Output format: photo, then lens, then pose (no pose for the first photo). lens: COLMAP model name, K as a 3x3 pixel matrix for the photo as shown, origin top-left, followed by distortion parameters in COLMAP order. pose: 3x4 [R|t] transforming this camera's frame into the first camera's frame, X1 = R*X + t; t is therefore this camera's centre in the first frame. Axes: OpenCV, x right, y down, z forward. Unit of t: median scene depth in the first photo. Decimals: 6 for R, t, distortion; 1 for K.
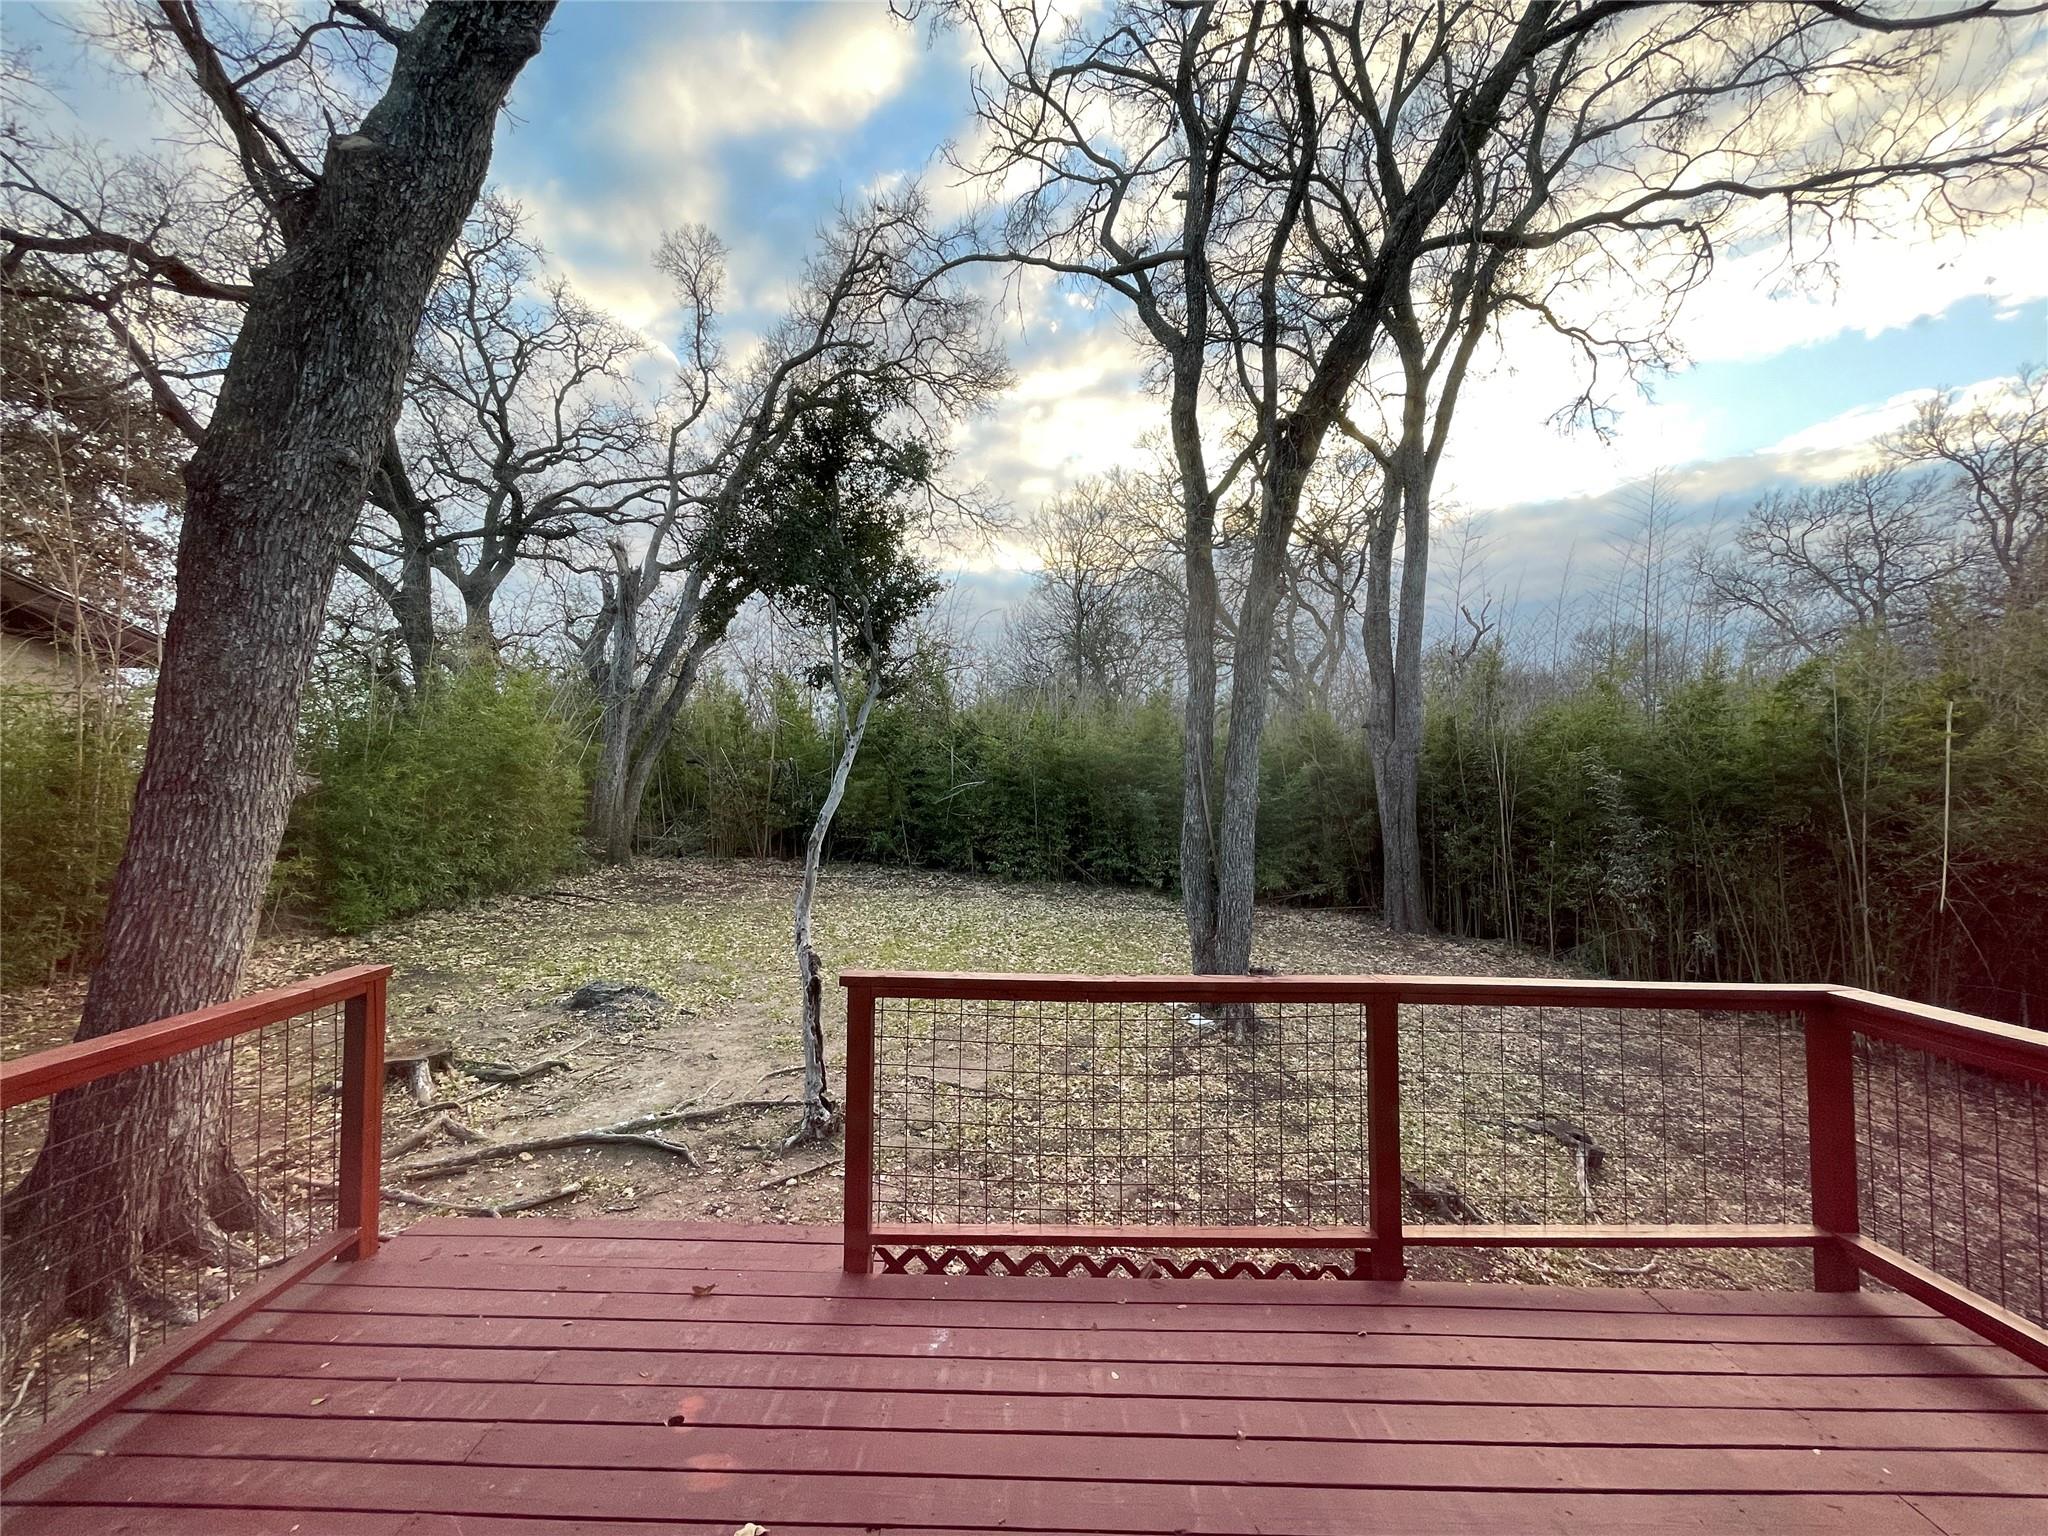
lens RADIAL K [[827.7, 0, 1013.9], [0, 827.7, 771.1], [0, 0, 1]] dist [-0.003787, 0.002294]
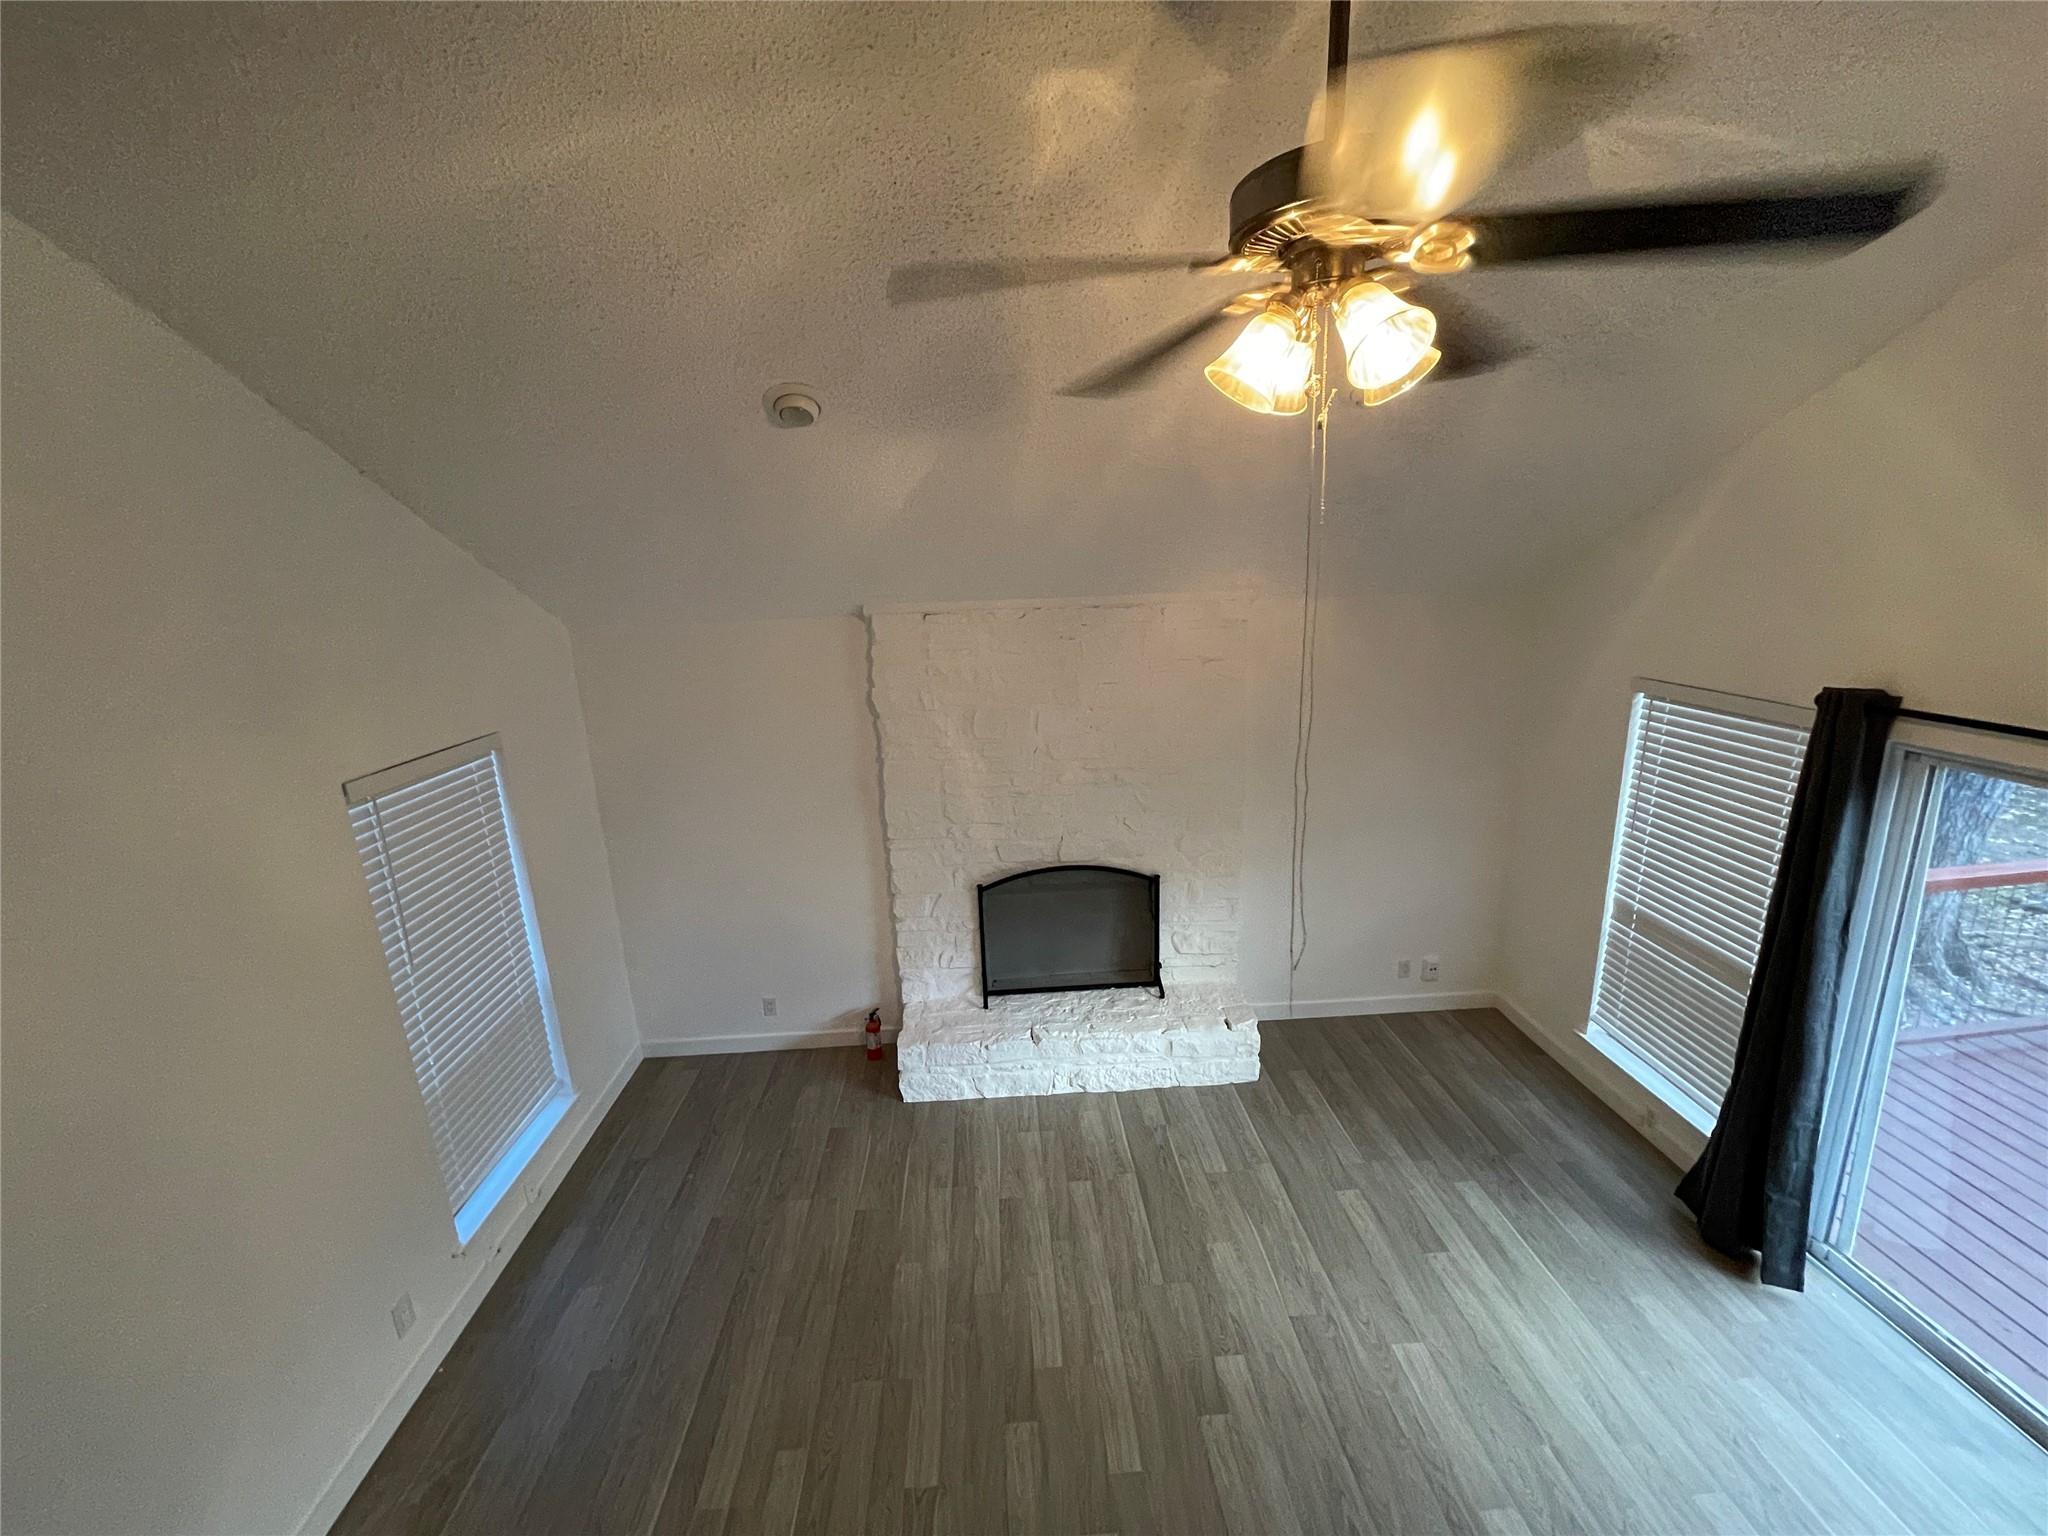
lens RADIAL K [[827.7, 0, 1013.1], [0, 827.7, 765.4], [0, 0, 1]] dist [-0.003787, 0.002294]
pose [[0.063633, 0.232544, -0.970502, 0.089137], [0.074595, 0.968644, 0.236990, -0.080634], [0.995182, -0.087475, 0.044292, -0.197047]]
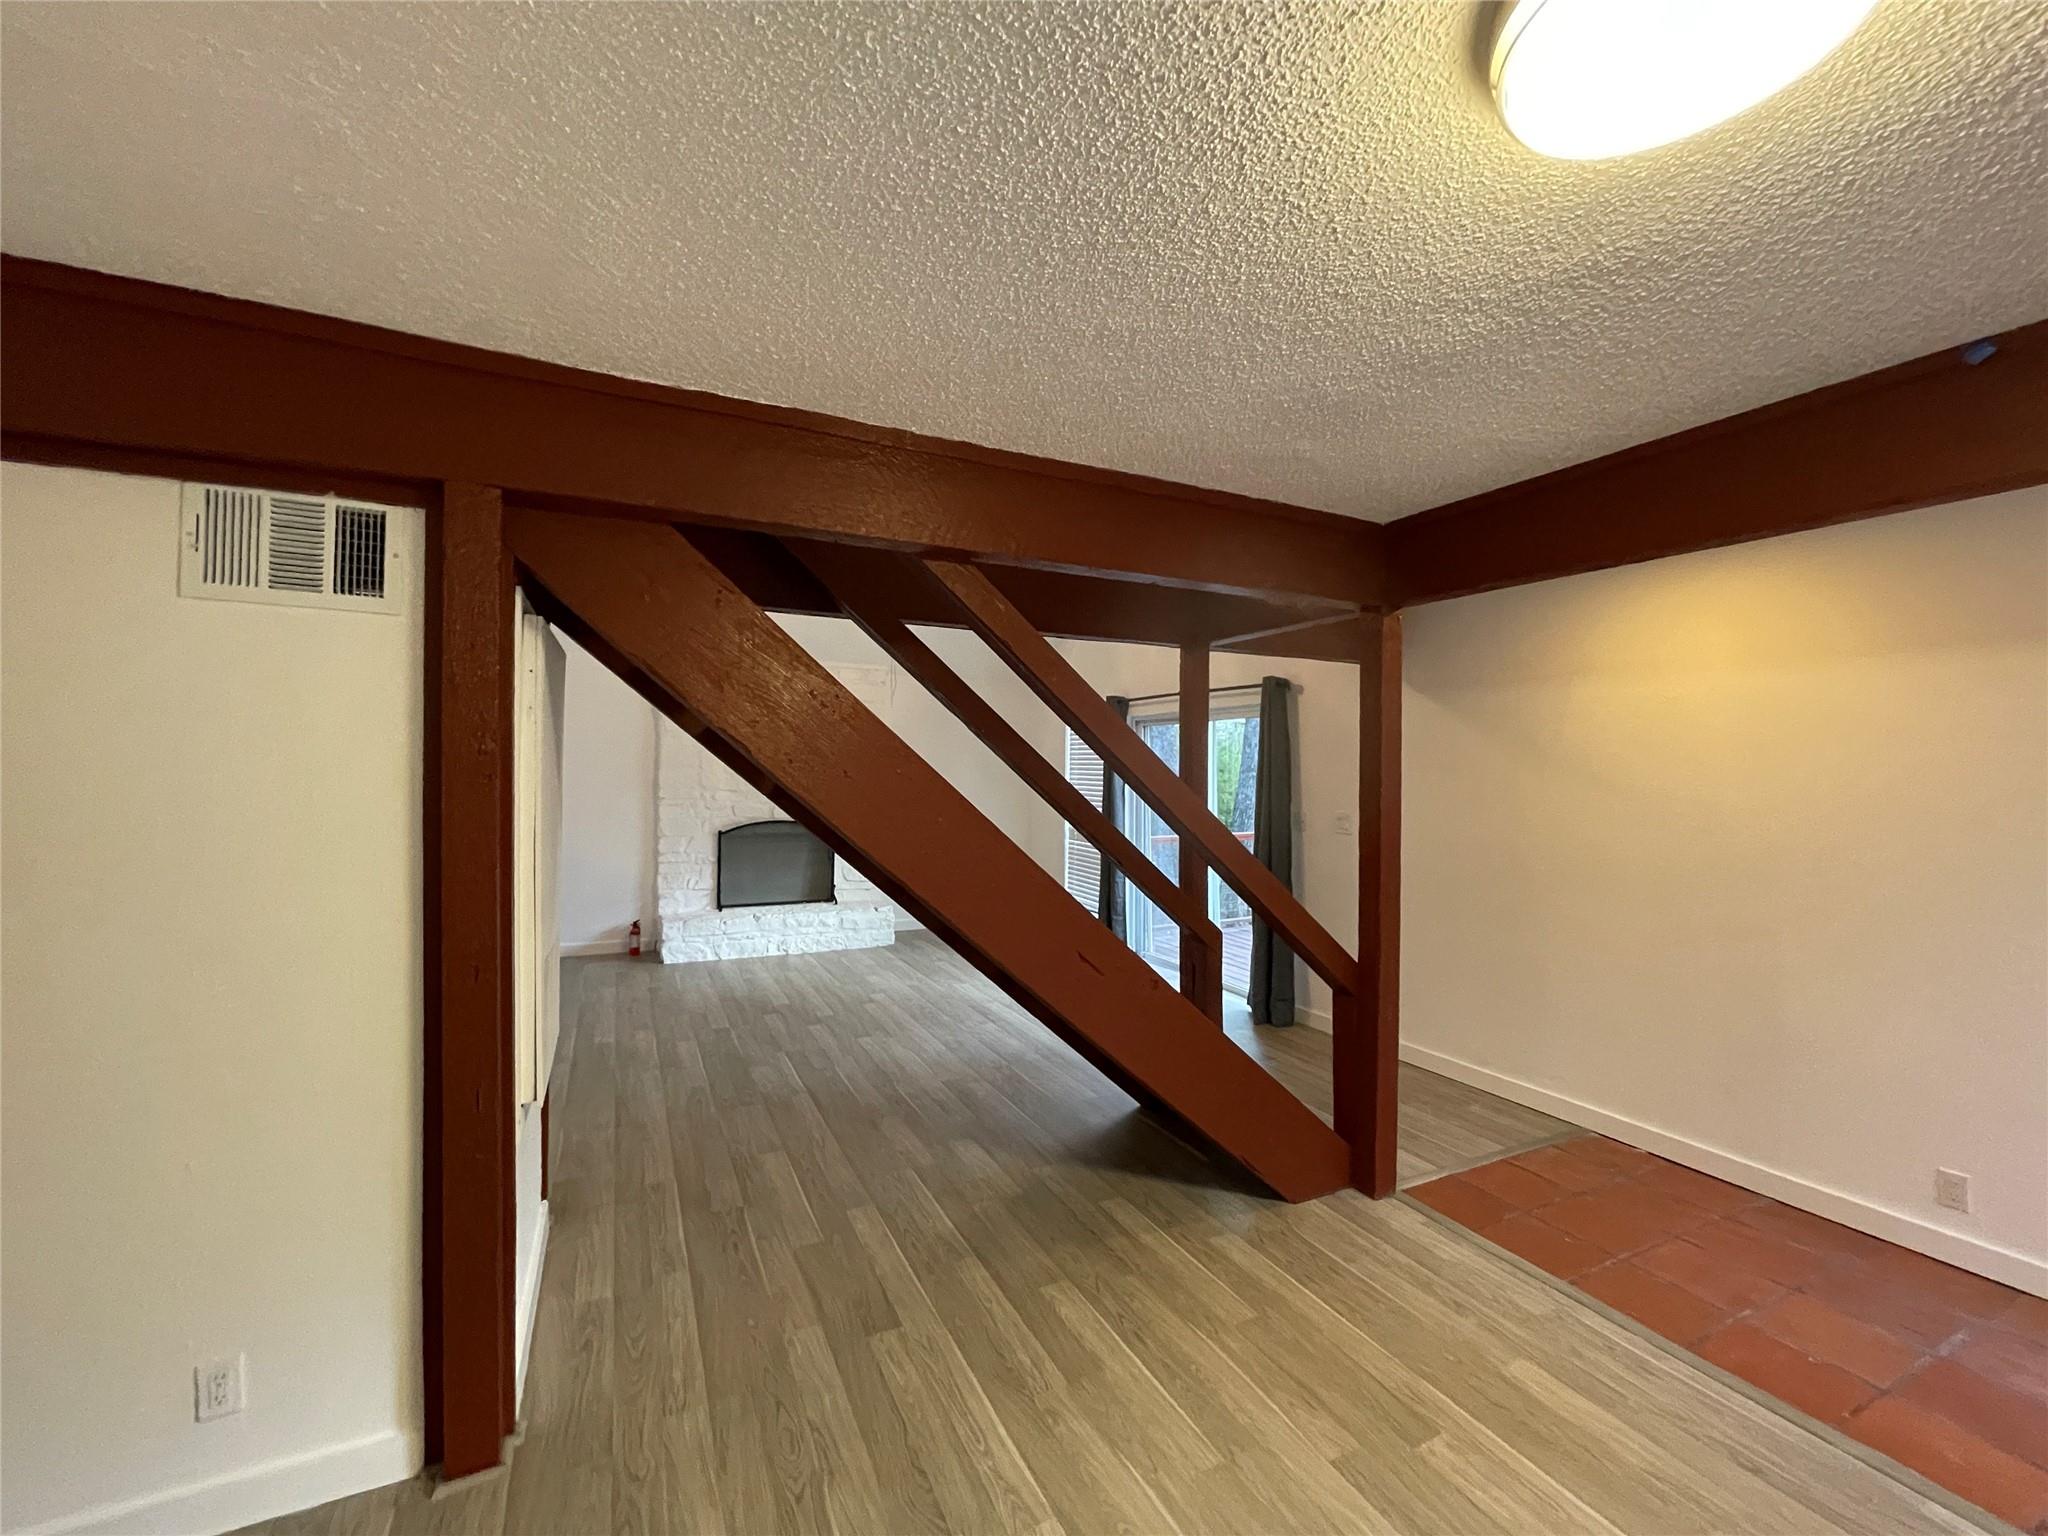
lens RADIAL K [[827.7, 0, 1023.0], [0, 827.7, 768.0], [0, 0, 1]] dist [-0.003787, 0.002294]
pose [[0.464916, 0.001011, -0.885354, 0.302910], [0.017641, 0.999790, 0.010405, -0.006516], [0.885179, -0.020456, 0.464800, -0.264539]]
